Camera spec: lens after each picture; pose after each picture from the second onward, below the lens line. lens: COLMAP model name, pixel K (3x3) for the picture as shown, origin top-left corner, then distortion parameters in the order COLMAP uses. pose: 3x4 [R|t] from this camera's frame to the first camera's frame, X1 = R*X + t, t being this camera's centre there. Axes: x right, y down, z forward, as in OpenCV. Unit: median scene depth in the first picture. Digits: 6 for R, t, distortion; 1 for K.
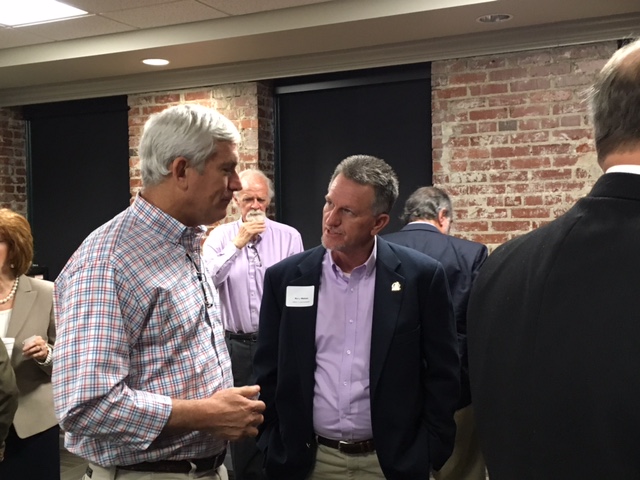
lens RADIAL K [[790.8, 0, 320.1], [0, 790.8, 242.0], [0, 0, 1]] dist [0.067439, 0.000000]
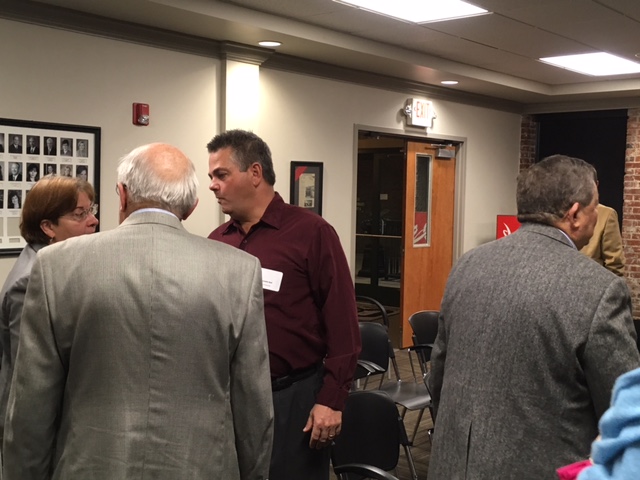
lens RADIAL K [[801.0, 0, 317.3], [0, 801.0, 236.0], [0, 0, 1]] dist [0.054619, 0.000000]
pose [[0.958453, 0.056008, -0.279699, -0.442061], [-0.047685, 0.998196, 0.036480, 0.042023], [0.281237, -0.021627, 0.959395, -0.834721]]
